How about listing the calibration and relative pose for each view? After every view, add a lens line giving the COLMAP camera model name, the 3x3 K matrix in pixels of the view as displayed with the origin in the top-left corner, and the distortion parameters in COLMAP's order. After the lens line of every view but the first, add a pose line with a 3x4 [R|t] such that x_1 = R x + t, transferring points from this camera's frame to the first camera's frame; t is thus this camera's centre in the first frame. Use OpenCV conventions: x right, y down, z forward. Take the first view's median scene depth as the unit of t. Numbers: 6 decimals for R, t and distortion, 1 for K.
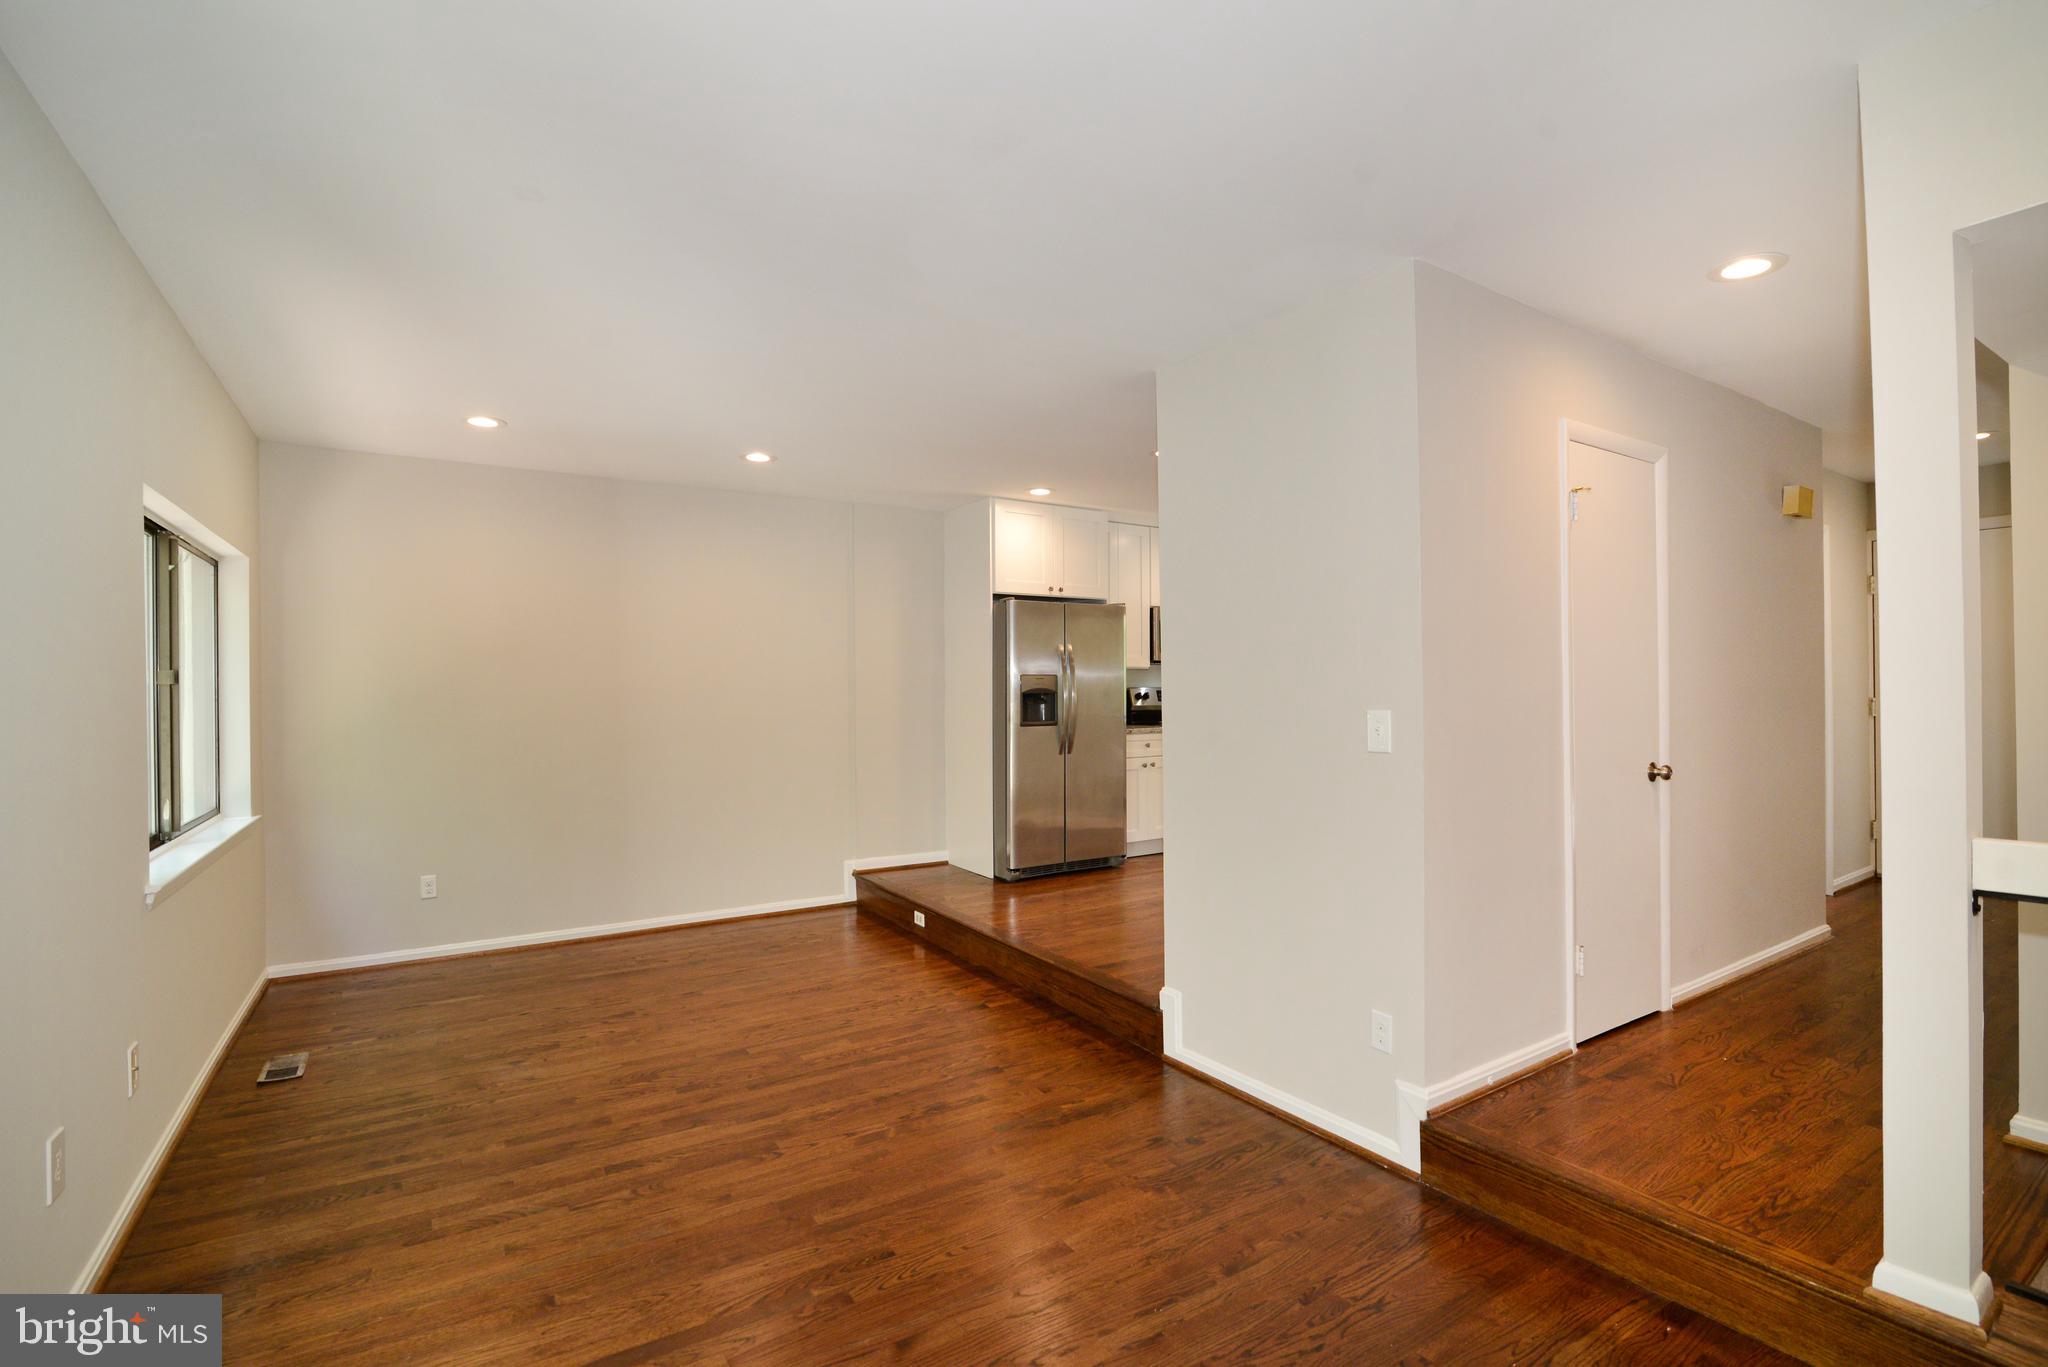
lens RADIAL K [[932.1, 0, 1030.0], [0, 932.1, 693.7], [0, 0, 1]] dist [-0.021033, 0.000495]
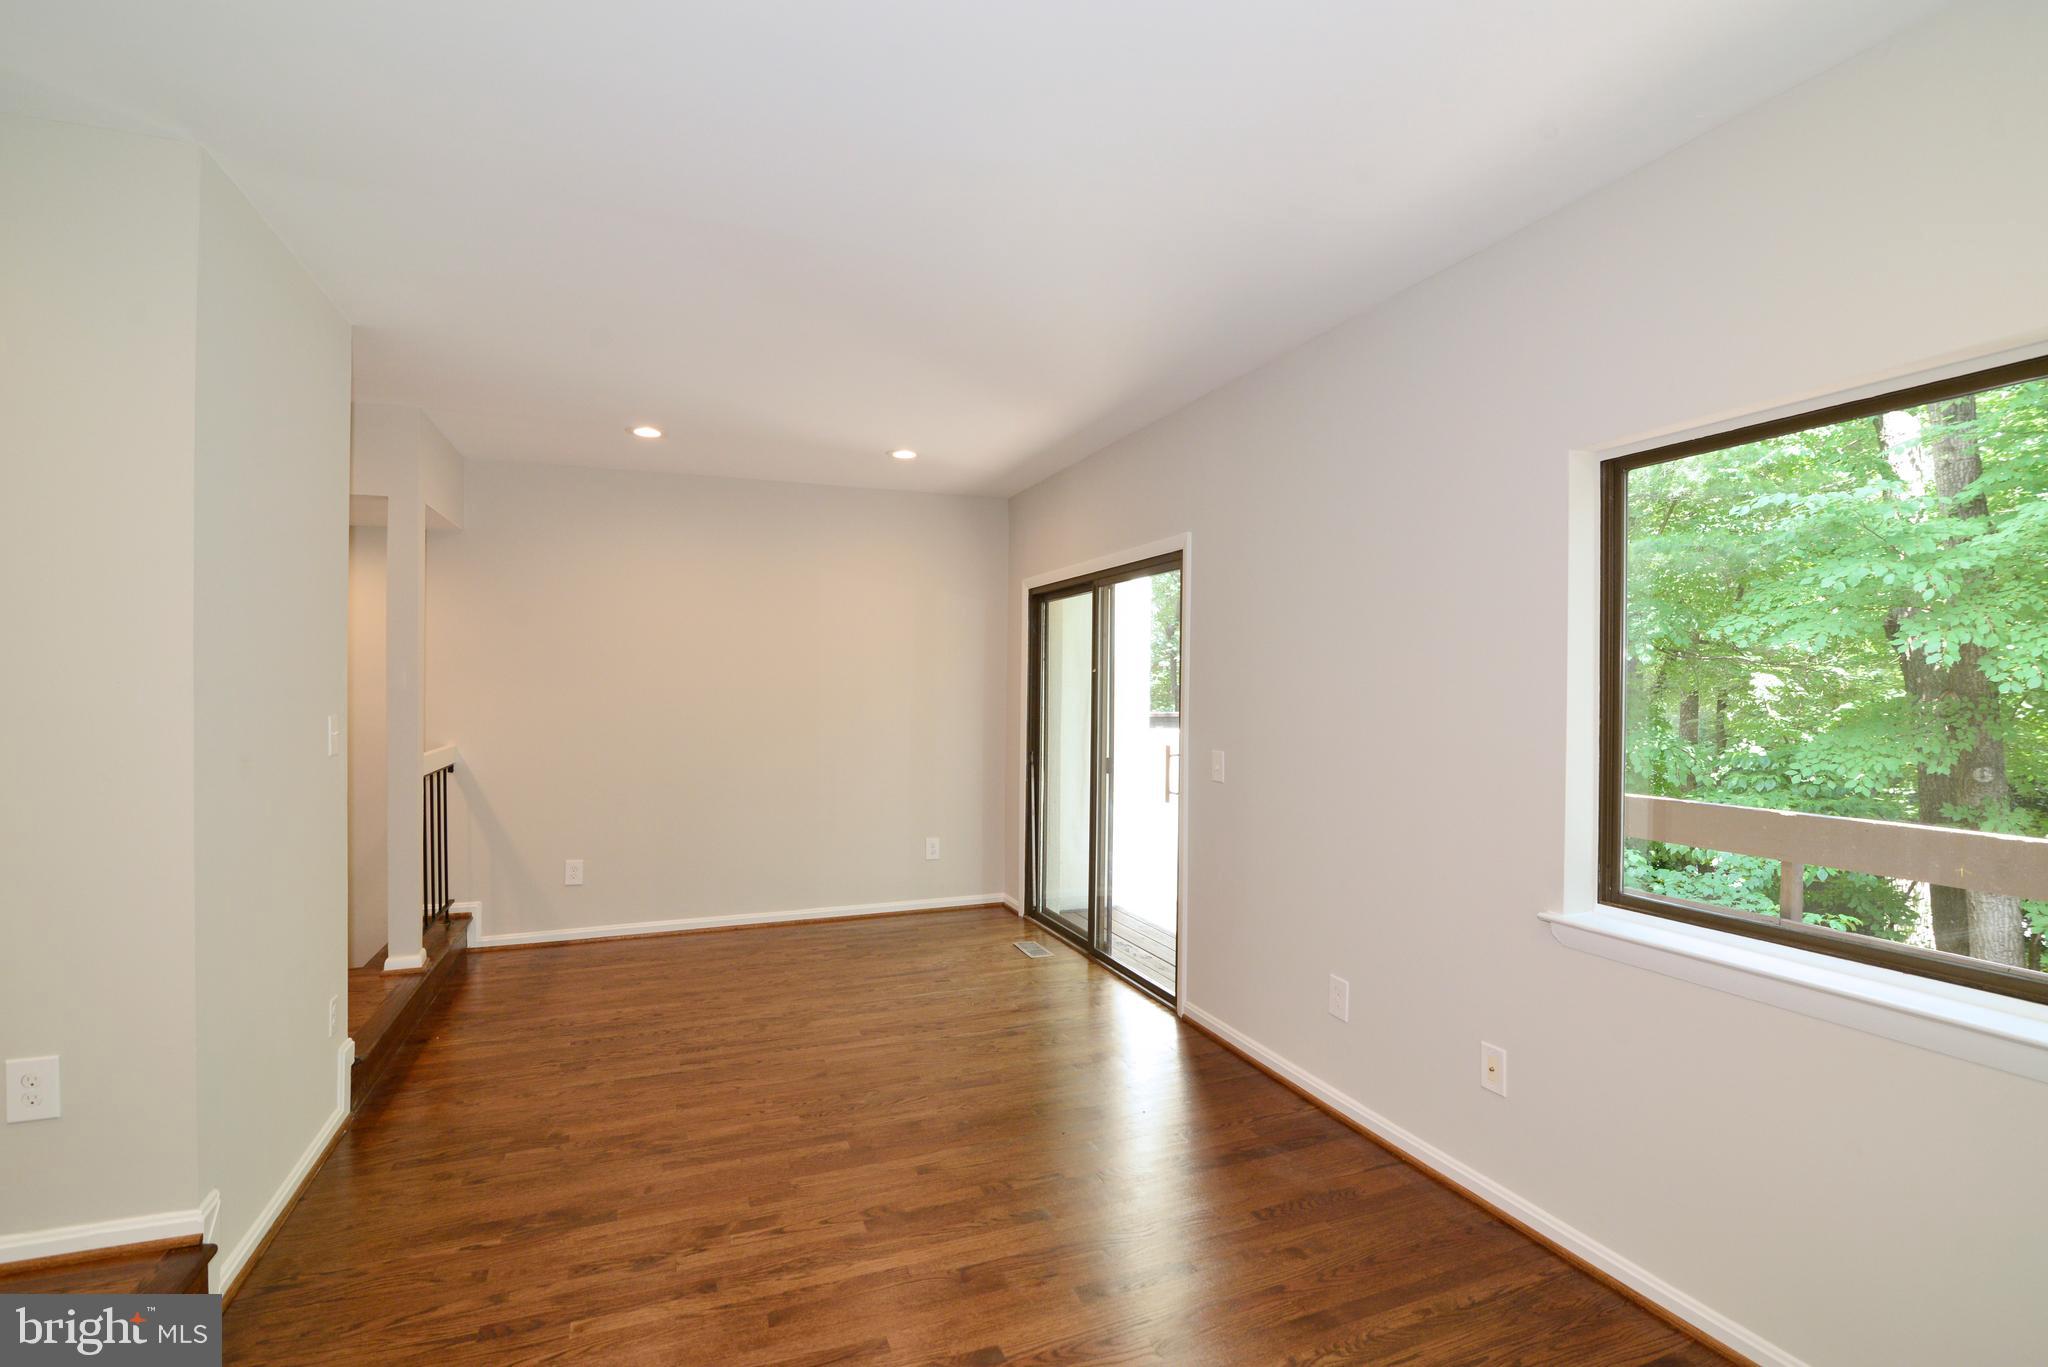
lens RADIAL K [[932.1, 0, 1019.6], [0, 932.1, 692.5], [0, 0, 1]] dist [-0.021033, 0.000495]
pose [[-0.978704, 0.004347, 0.205231, -0.374585], [0.005968, 0.999956, 0.007281, -0.005925], [-0.205190, 0.008351, -0.978686, 1.143330]]
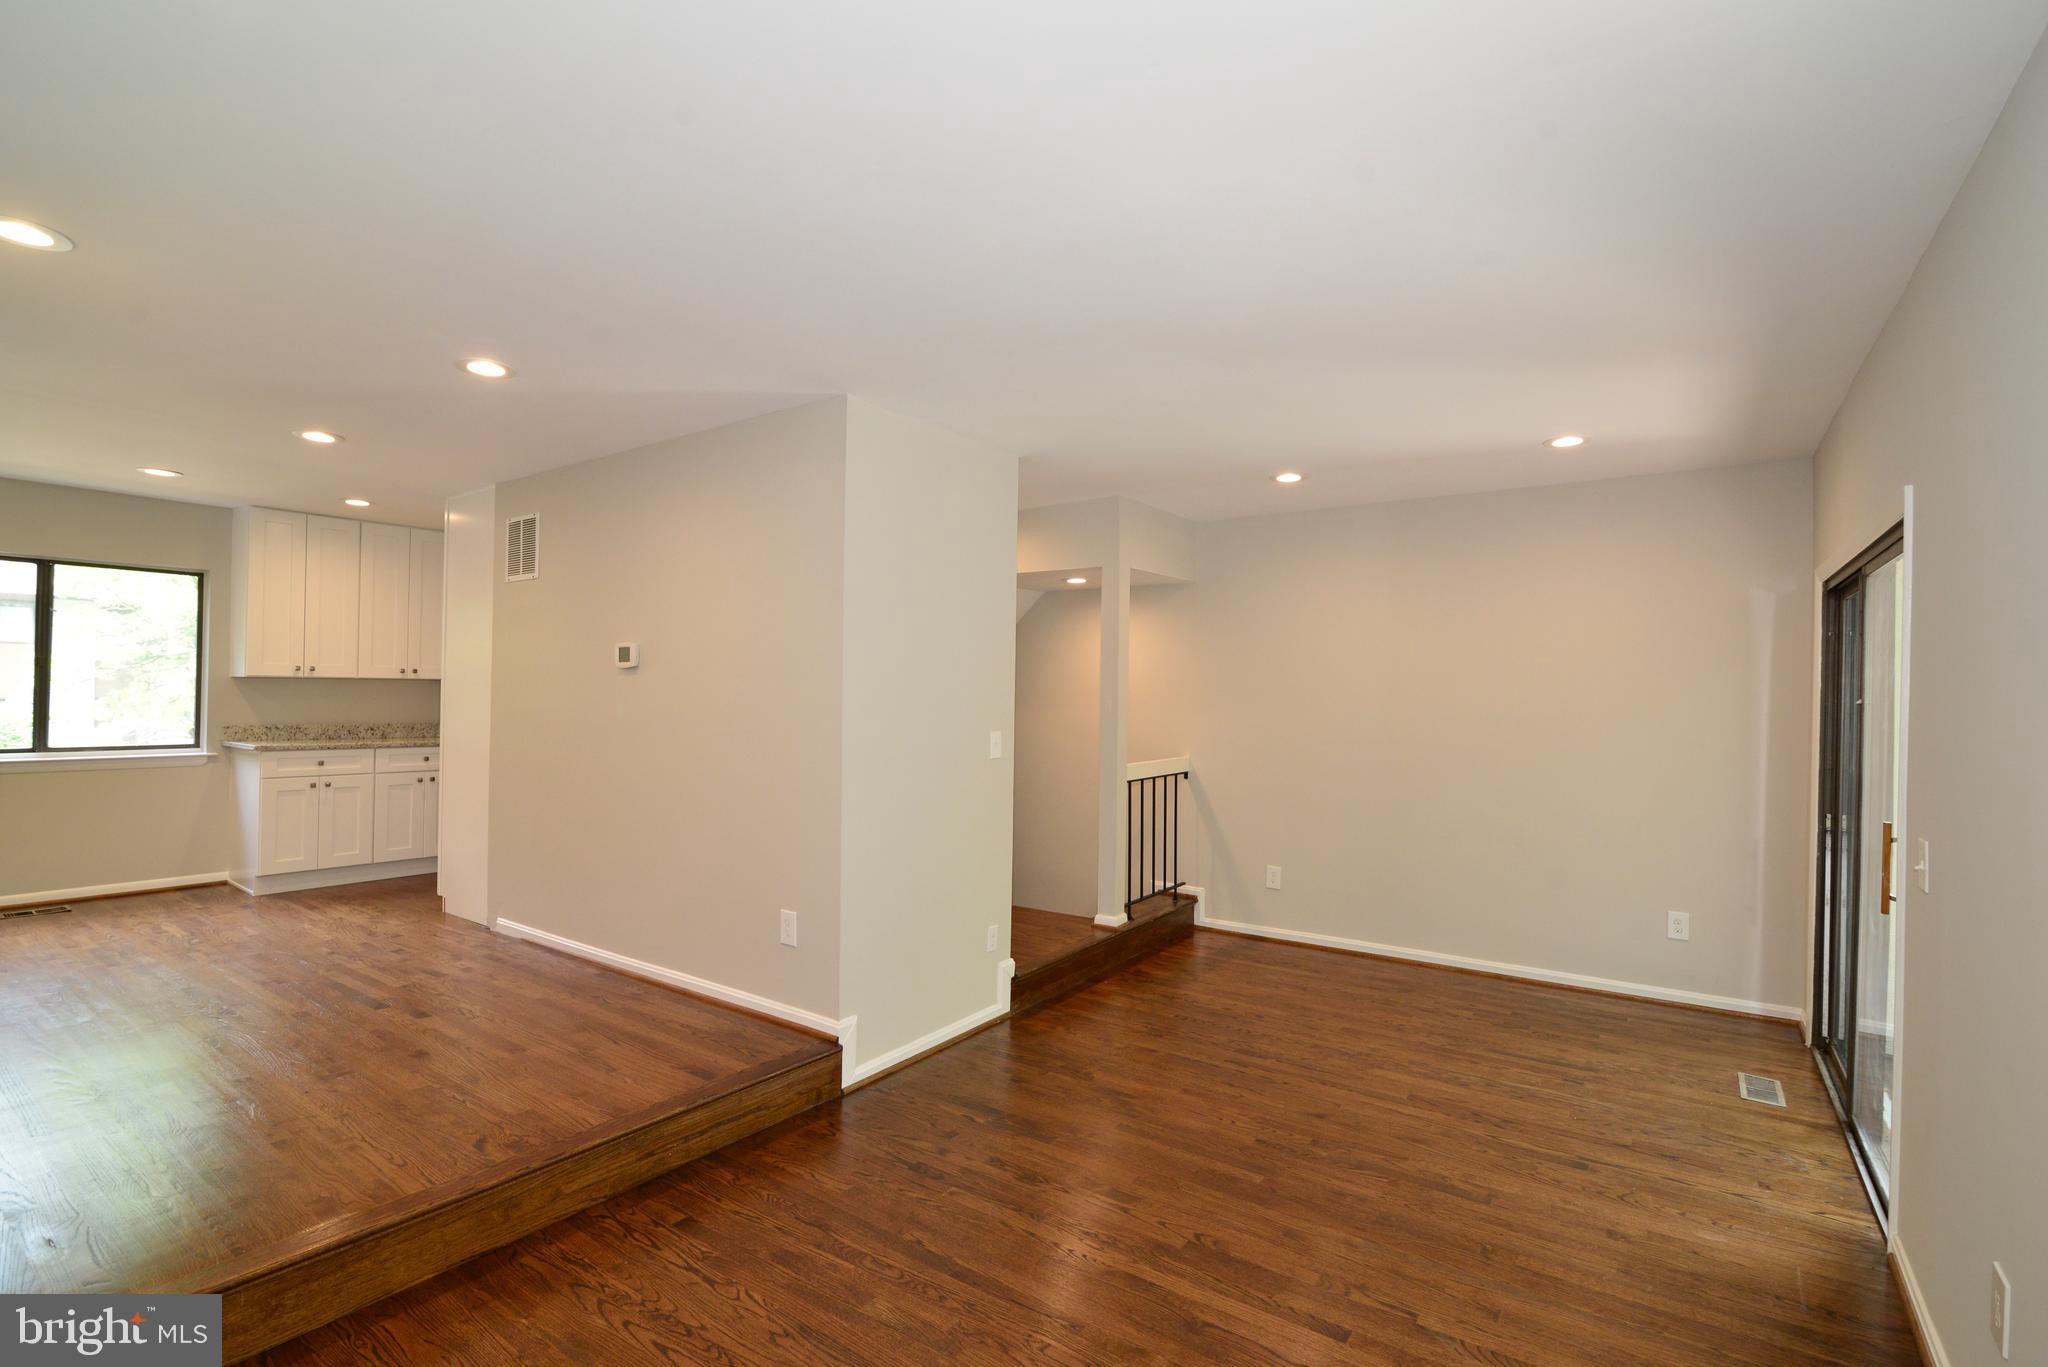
lens RADIAL K [[932.1, 0, 1017.7], [0, 932.1, 687.7], [0, 0, 1]] dist [-0.021033, 0.000495]
pose [[-0.367173, 0.009436, 0.930105, -0.660200], [-0.007977, 0.999880, -0.013293, -0.019202], [-0.930118, -0.012301, -0.367054, 0.938352]]
